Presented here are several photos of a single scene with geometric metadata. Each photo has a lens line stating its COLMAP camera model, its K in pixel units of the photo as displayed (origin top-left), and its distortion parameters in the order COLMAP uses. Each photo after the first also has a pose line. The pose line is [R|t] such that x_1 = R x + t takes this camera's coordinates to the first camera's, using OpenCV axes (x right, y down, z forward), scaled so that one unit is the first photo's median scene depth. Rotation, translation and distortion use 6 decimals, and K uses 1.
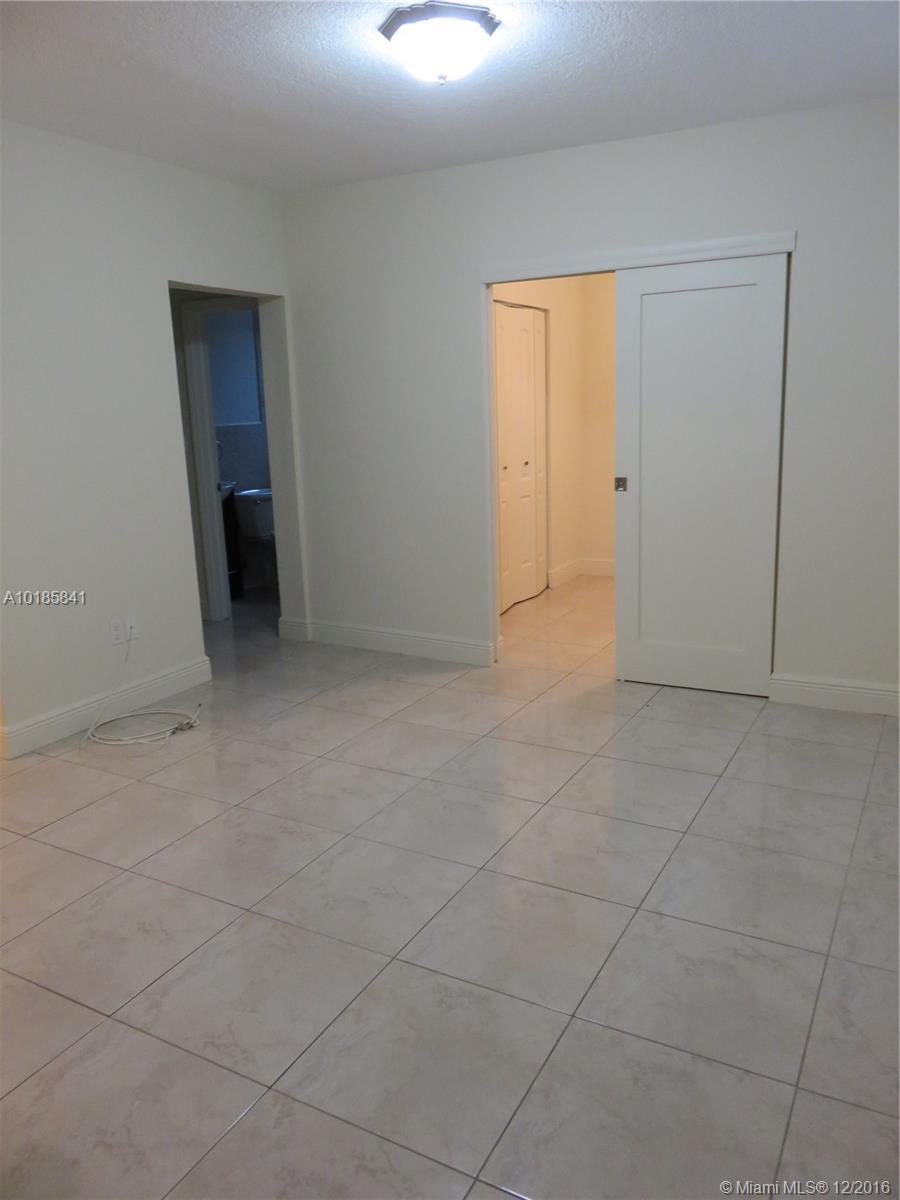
lens RADIAL K [[881.5, 0, 407.5], [0, 881.5, 601.7], [0, 0, 1]] dist [-0.091542, 0.001464]
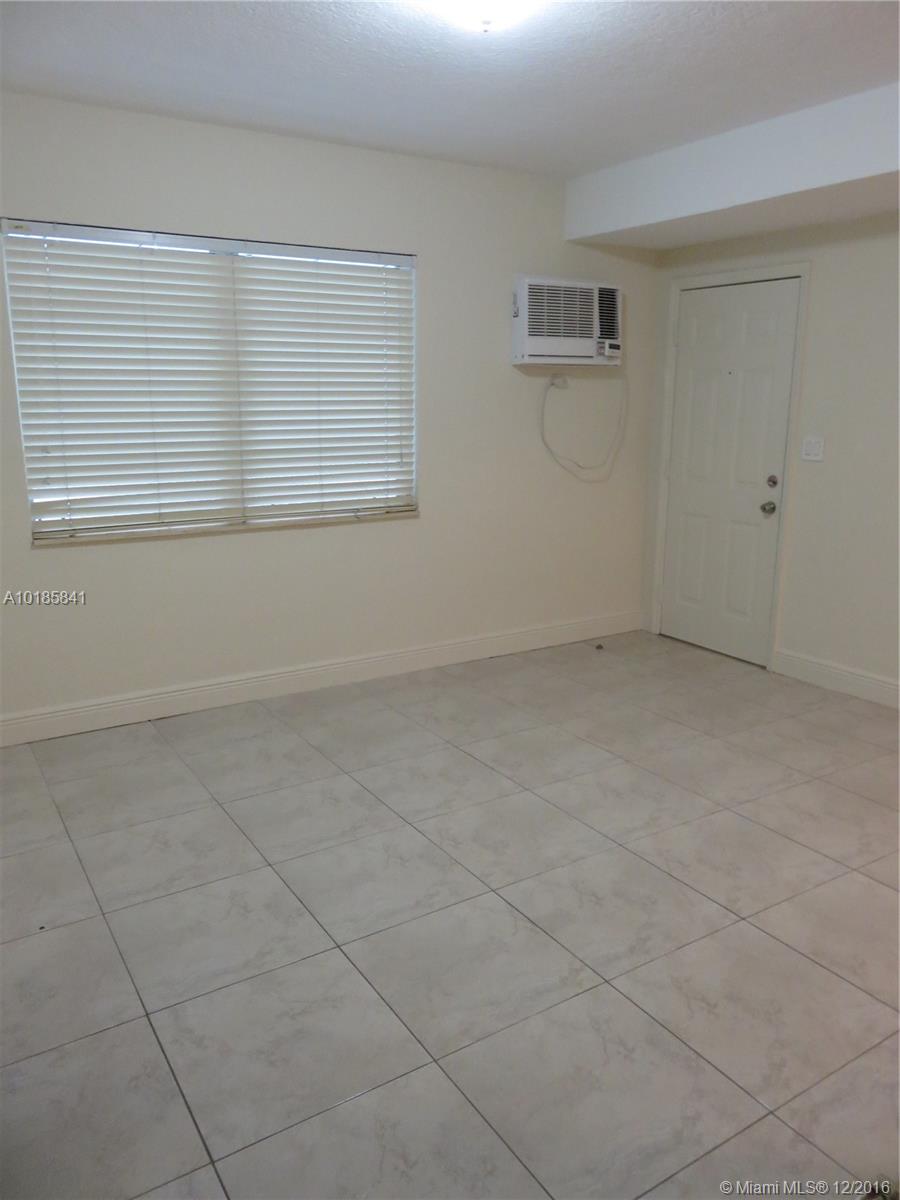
lens RADIAL K [[877.3, 0, 450.0], [0, 877.3, 600.0], [0, 0, 1]] dist [-0.030258, 0.000425]
pose [[-0.892794, -0.072771, 0.444547, -0.312029], [0.129398, 0.903842, 0.407830, -0.405836], [-0.431479, 0.421632, -0.797529, 1.746521]]
